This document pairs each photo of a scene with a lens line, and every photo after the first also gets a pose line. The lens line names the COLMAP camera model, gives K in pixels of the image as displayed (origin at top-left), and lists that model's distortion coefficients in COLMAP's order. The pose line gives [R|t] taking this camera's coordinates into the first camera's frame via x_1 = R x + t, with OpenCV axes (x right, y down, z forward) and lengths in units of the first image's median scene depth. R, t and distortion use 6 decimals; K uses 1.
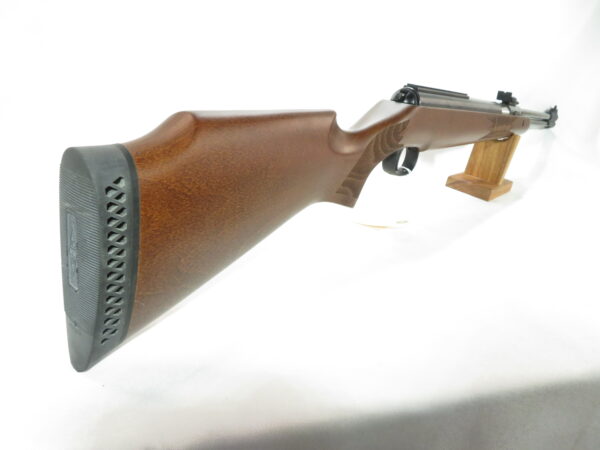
lens RADIAL K [[439.3, 0, 301.8], [0, 439.3, 223.2], [0, 0, 1]] dist [0.006629, -0.009446]
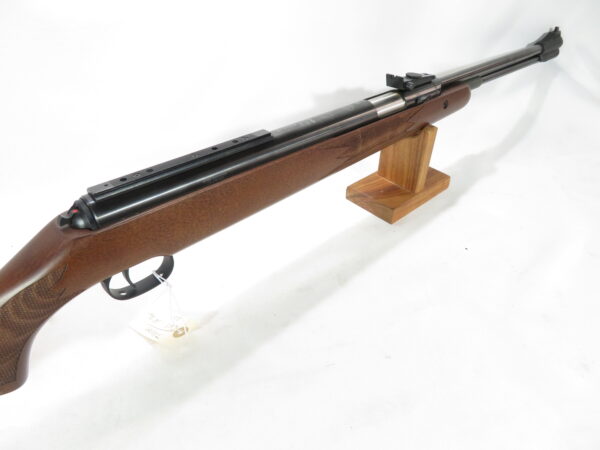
lens RADIAL K [[439.3, 0, 298.3], [0, 439.3, 225.0], [0, 0, 1]] dist [0.006629, -0.009446]
pose [[0.976831, -0.066082, -0.203553, 0.400181], [0.112198, 0.968075, 0.224147, -0.221907], [0.182242, -0.241792, 0.953060, 0.245299]]
